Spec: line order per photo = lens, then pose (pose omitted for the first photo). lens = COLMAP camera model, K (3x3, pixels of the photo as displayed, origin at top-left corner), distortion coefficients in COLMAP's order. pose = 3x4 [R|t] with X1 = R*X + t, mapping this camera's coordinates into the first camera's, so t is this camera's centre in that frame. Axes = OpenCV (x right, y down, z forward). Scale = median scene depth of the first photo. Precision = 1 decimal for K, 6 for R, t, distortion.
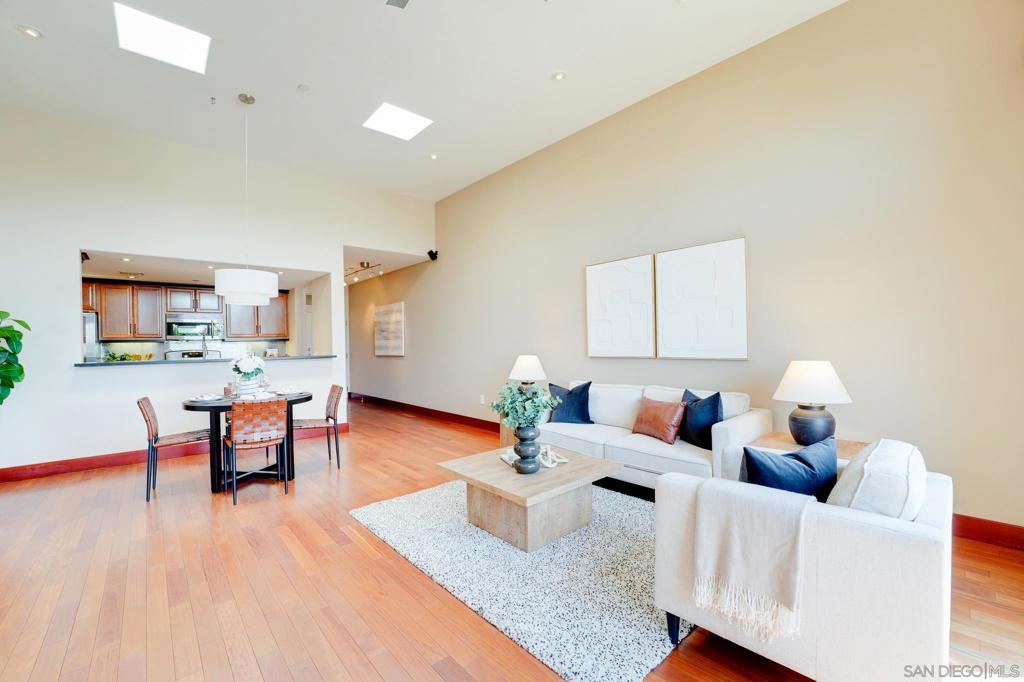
lens RADIAL K [[416.9, 0, 511.6], [0, 416.9, 343.3], [0, 0, 1]] dist [-0.029775, 0.003230]
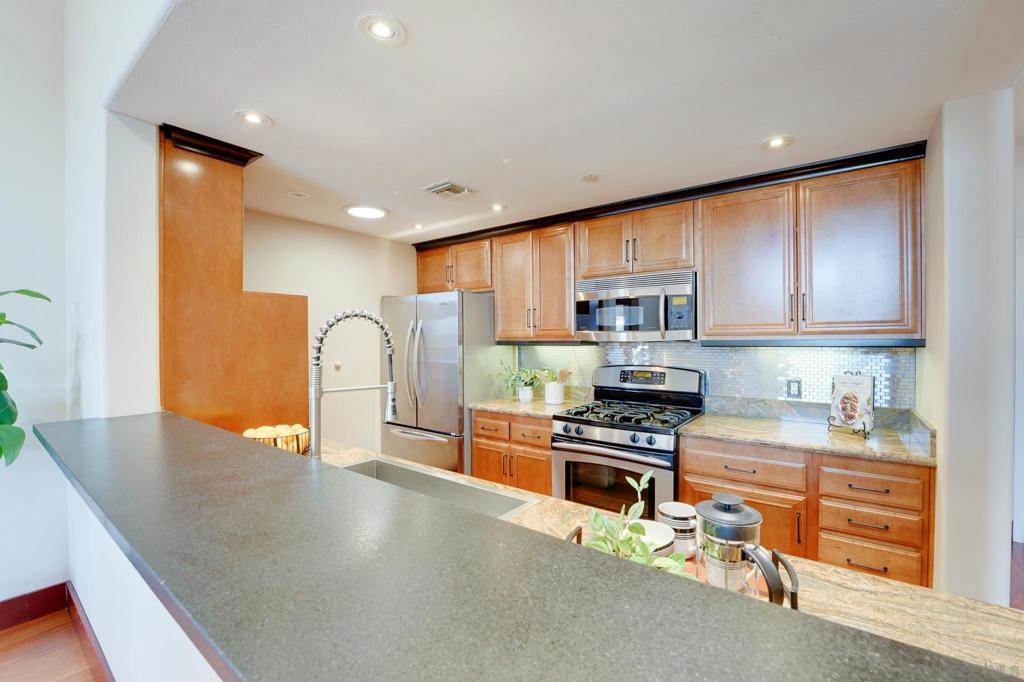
lens RADIAL K [[430.4, 0, 521.1], [0, 430.4, 341.9], [0, 0, 1]] dist [-0.027246, 0.000150]
pose [[0.205991, 0.022611, -0.978293, -0.495494], [0.000509, 0.999730, 0.023214, -0.022566], [0.978554, -0.005280, 0.205924, 1.032047]]
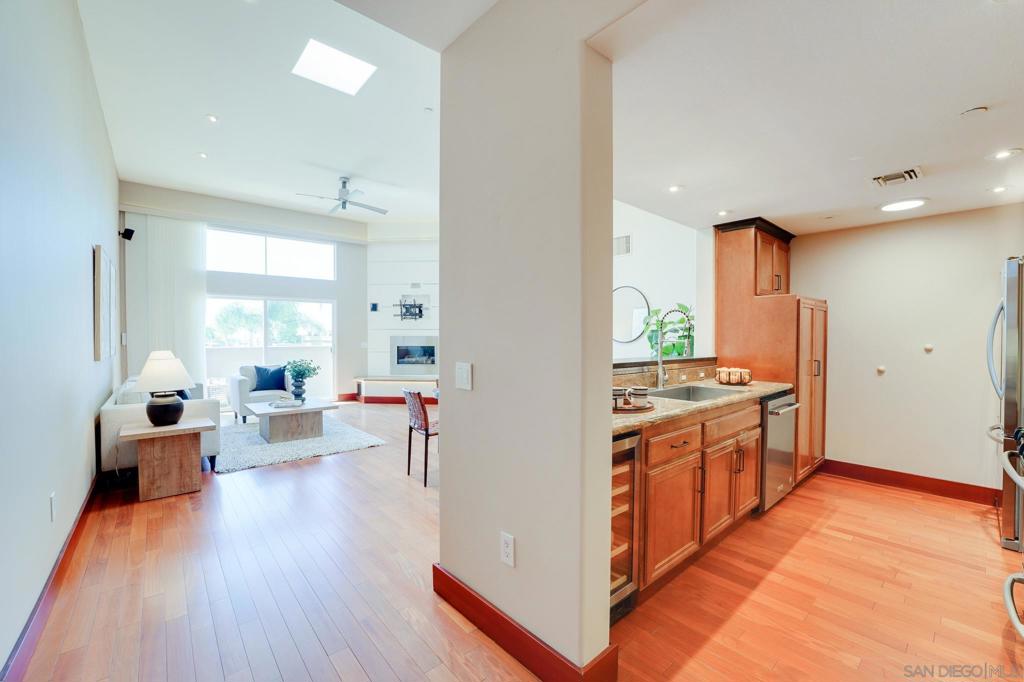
lens RADIAL K [[416.9, 0, 511.6], [0, 416.9, 343.3], [0, 0, 1]] dist [-0.029775, 0.003230]
pose [[-0.999768, 0.015826, 0.014581, -0.536028], [0.016040, 0.999763, 0.014713, 0.000229], [-0.014344, 0.014943, -0.999785, 1.540830]]
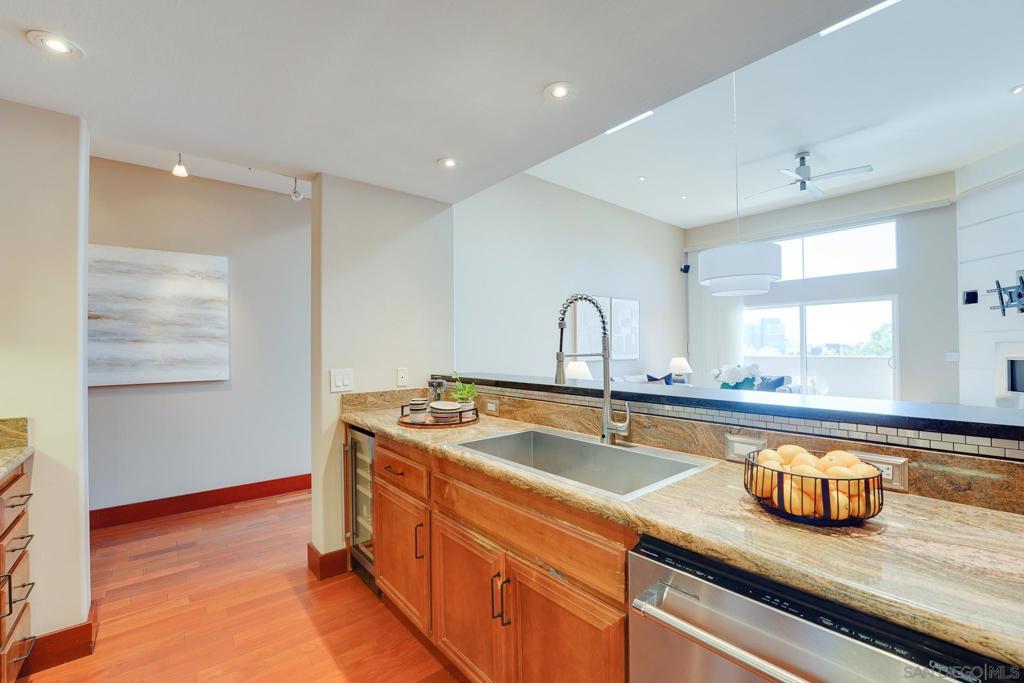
lens RADIAL K [[426.3, 0, 503.8], [0, 426.3, 345.1], [0, 0, 1]] dist [-0.023102, 0.000565]
pose [[0.036554, 0.022449, 0.999079, -1.048322], [0.006804, 0.999719, -0.022712, 0.008155], [-0.999309, 0.007628, 0.036391, 1.037180]]
